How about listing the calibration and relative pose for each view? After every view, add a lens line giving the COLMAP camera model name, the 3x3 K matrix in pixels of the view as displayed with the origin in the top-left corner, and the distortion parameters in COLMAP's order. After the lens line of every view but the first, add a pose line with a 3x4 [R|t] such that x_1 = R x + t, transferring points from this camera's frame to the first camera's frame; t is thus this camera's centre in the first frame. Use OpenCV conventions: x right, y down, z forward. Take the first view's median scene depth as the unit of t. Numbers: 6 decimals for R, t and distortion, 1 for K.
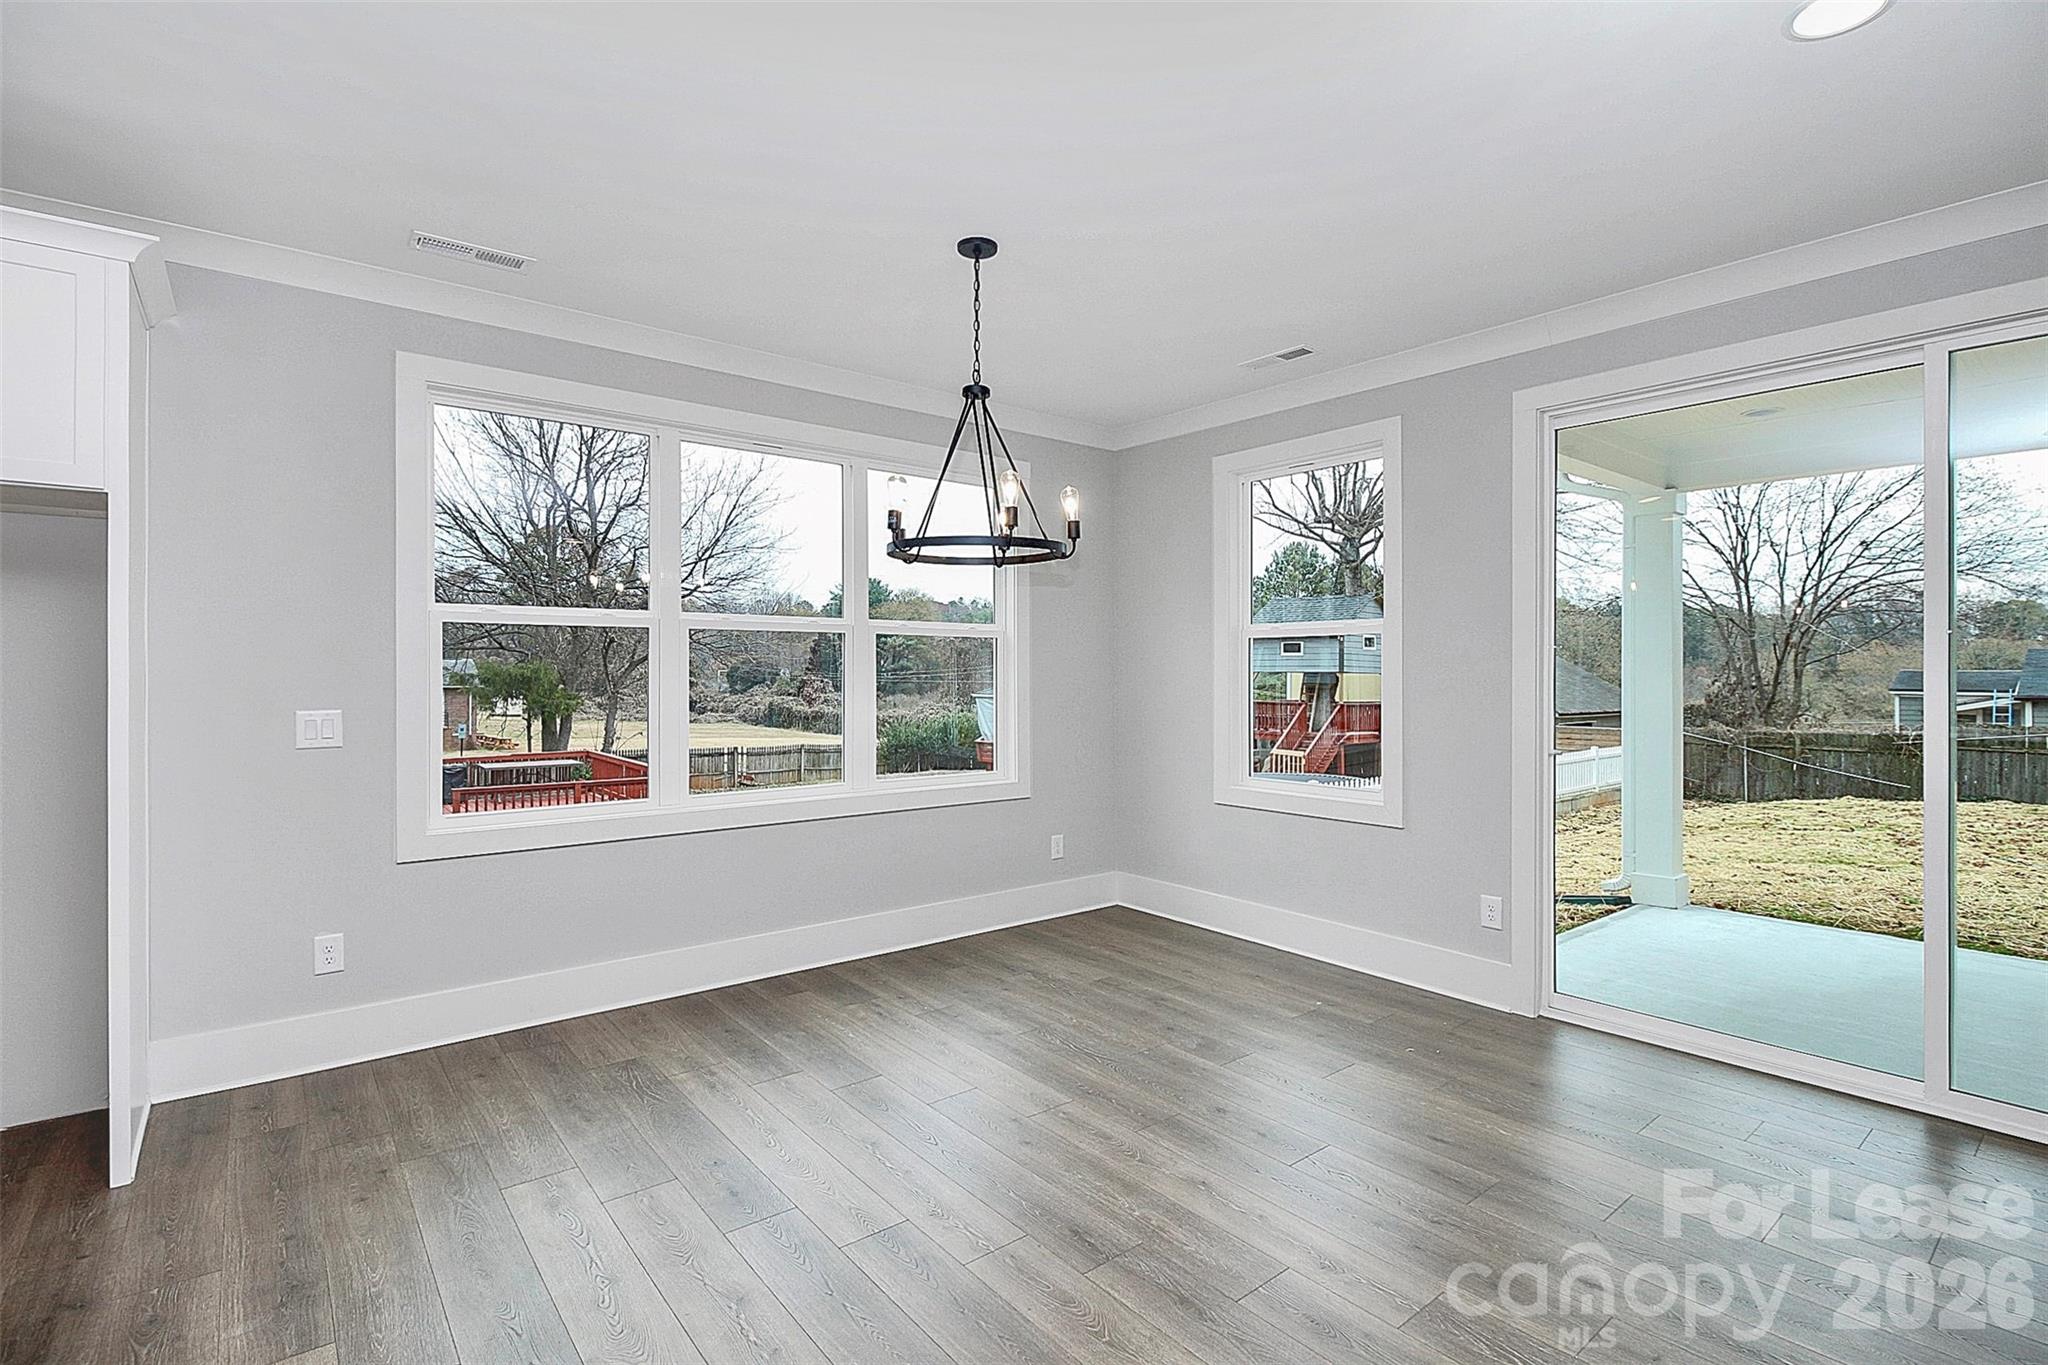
lens RADIAL K [[958.3, 0, 1029.5], [0, 958.3, 662.3], [0, 0, 1]] dist [0.001405, -0.011533]
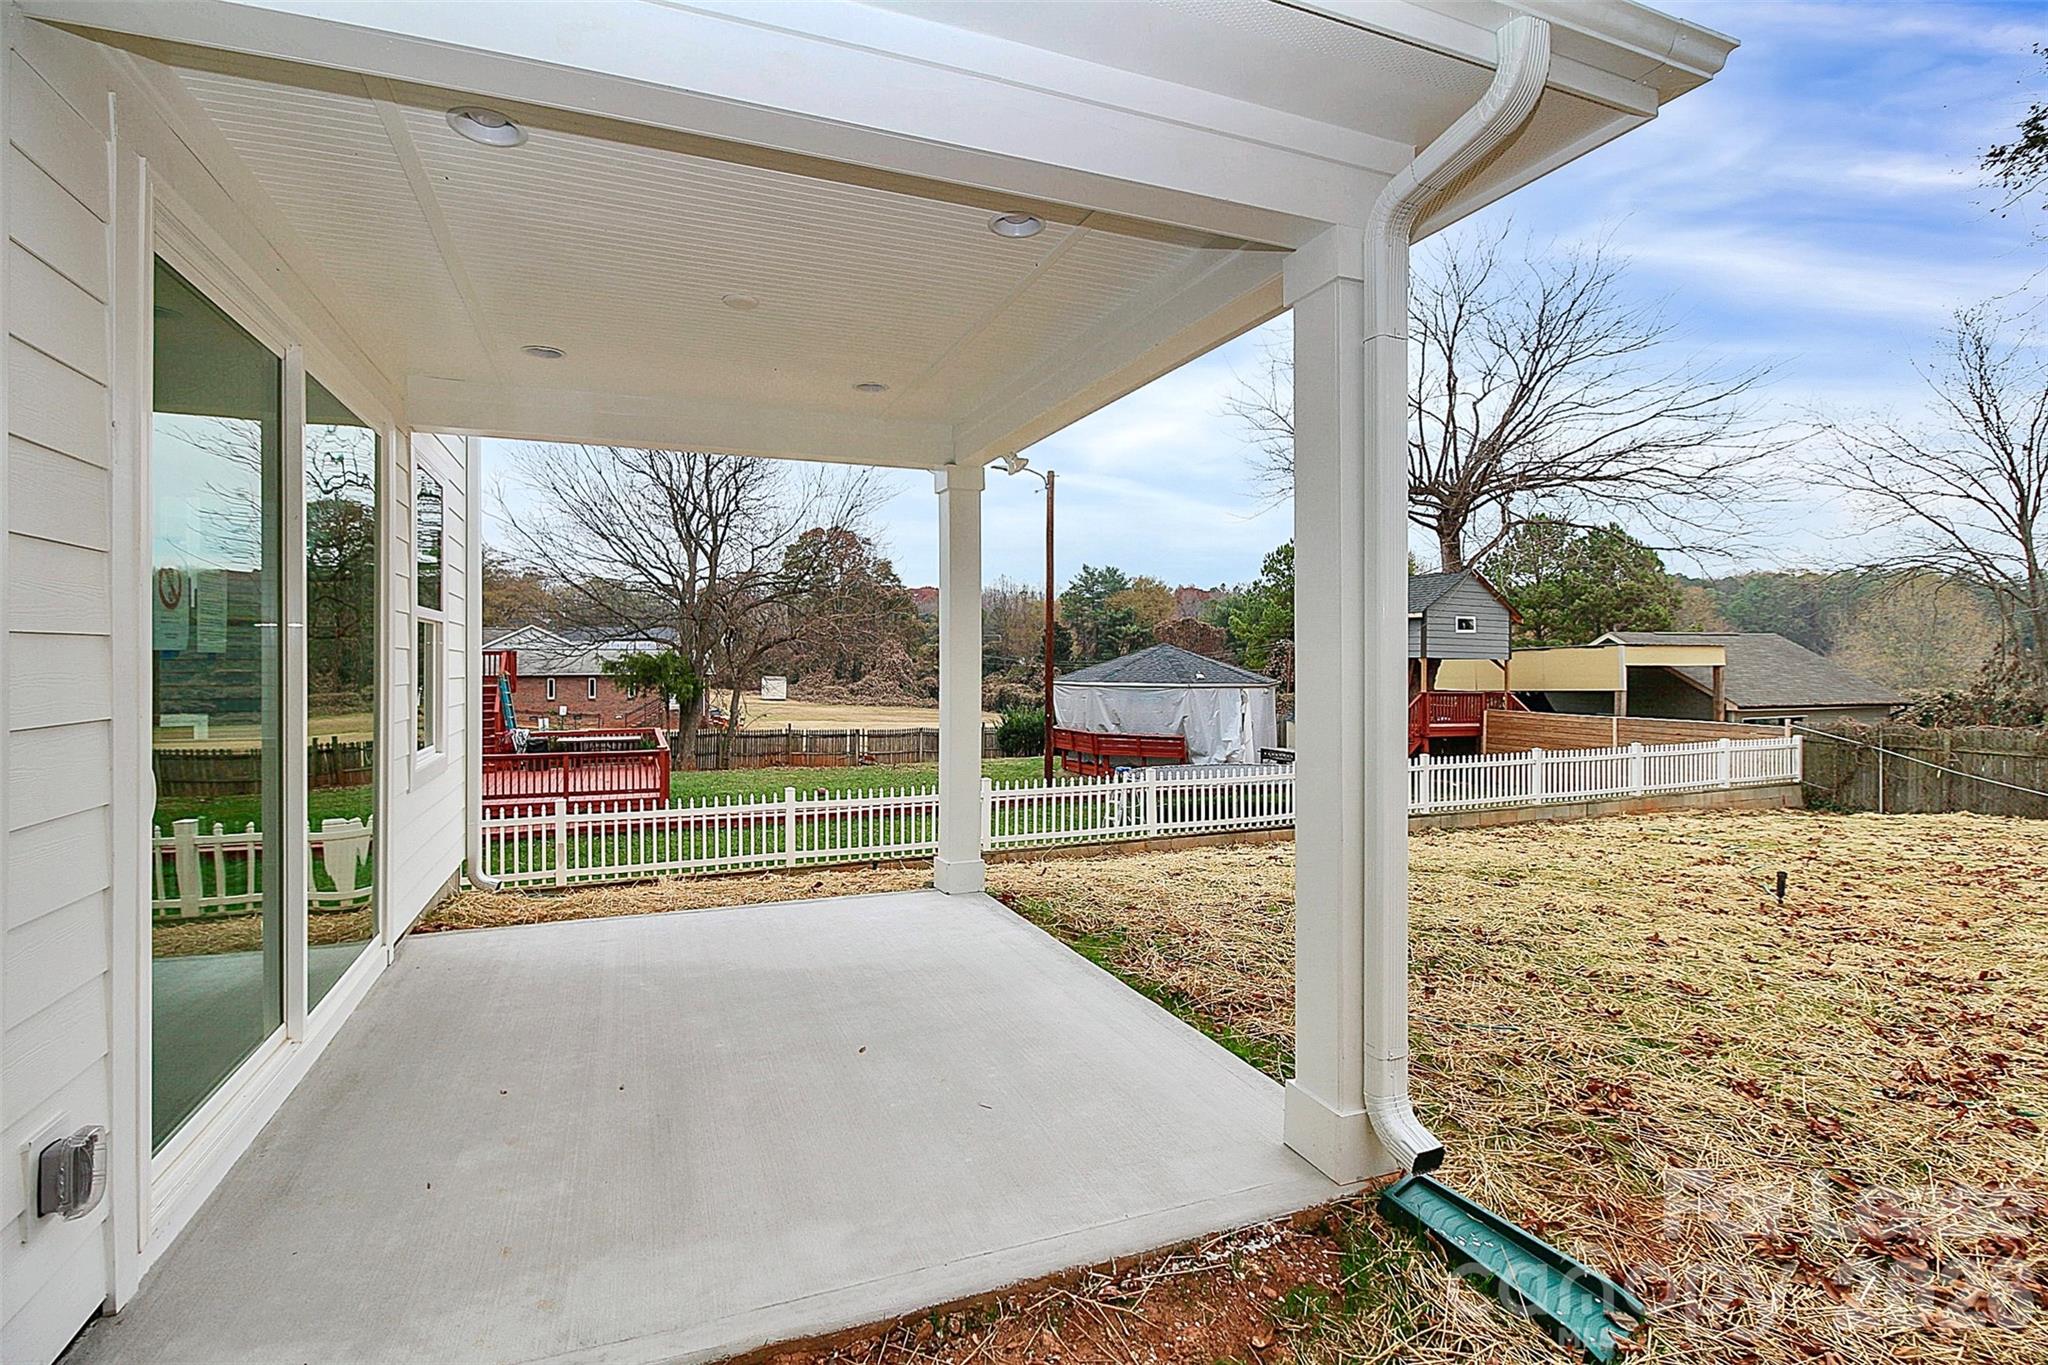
lens RADIAL K [[958.3, 0, 1029.5], [0, 958.3, 662.3], [0, 0, 1]] dist [0.001405, -0.011533]
pose [[0.959184, -0.003118, -0.282764, 0.187838], [0.006654, 0.999911, 0.011546, 0.000941], [0.282703, -0.012956, 0.959120, 0.013491]]
